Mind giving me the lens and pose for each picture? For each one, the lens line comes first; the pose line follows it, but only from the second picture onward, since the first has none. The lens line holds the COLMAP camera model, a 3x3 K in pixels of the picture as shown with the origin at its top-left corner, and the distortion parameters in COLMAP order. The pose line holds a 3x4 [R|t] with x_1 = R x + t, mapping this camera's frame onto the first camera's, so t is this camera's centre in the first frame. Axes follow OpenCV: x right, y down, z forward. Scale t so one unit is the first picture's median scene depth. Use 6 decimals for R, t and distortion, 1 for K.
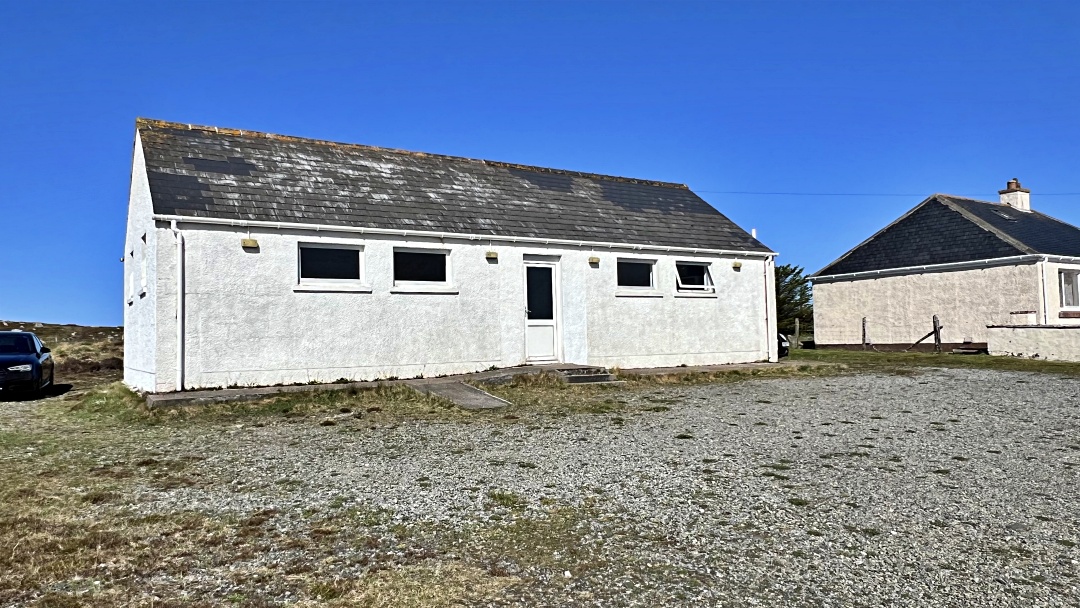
lens RADIAL K [[757.2, 0, 540.5], [0, 757.2, 307.4], [0, 0, 1]] dist [0.000597, -0.000495]
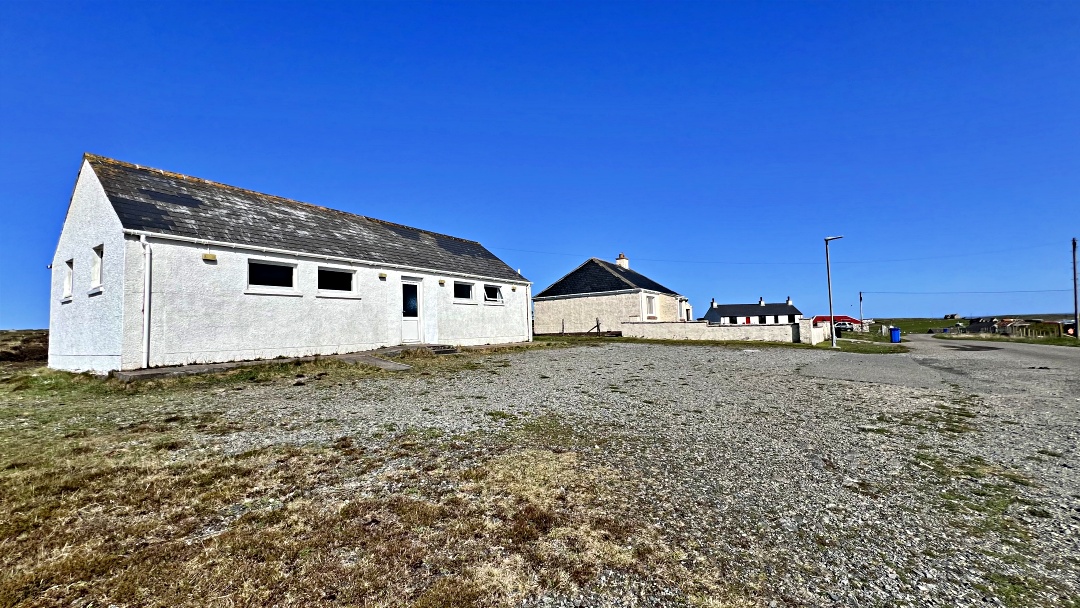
lens RADIAL K [[431.3, 0, 540.0], [0, 431.3, 304.0], [0, 0, 1]] dist [-0.004340, 0.002276]
pose [[0.910160, 0.016812, 0.413915, -0.128690], [-0.004170, 0.999497, -0.031427, 0.016480], [-0.414235, 0.026877, 0.909773, 0.046181]]
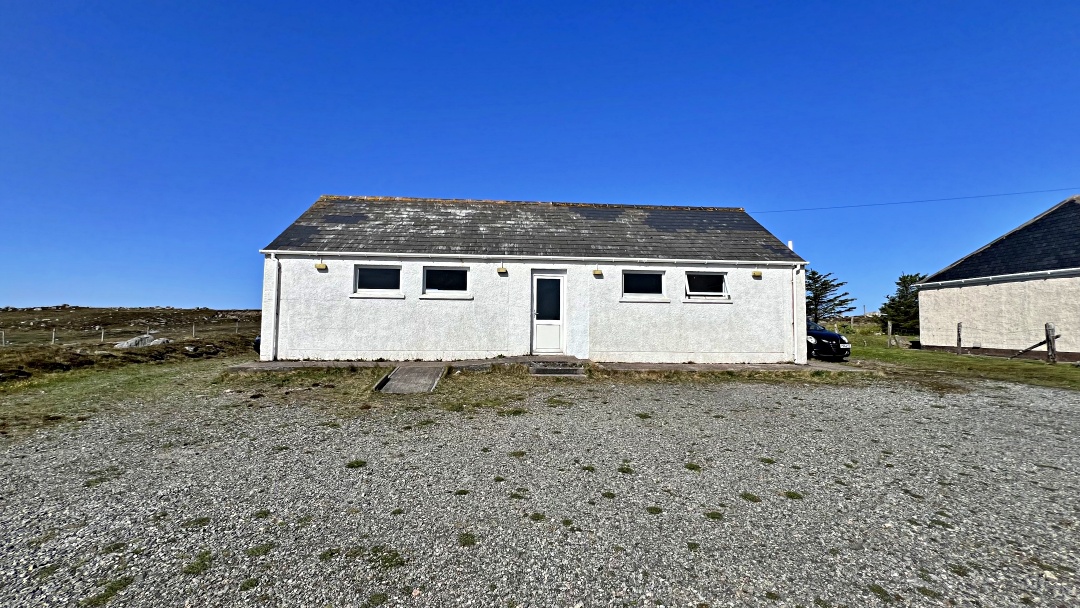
lens RADIAL K [[431.3, 0, 540.0], [0, 431.3, 304.0], [0, 0, 1]] dist [-0.004340, 0.002276]
pose [[0.879923, 0.009616, -0.475019, 0.330313], [-0.010247, 0.999947, 0.001260, -0.011355], [0.475005, 0.003759, 0.879975, 0.350824]]
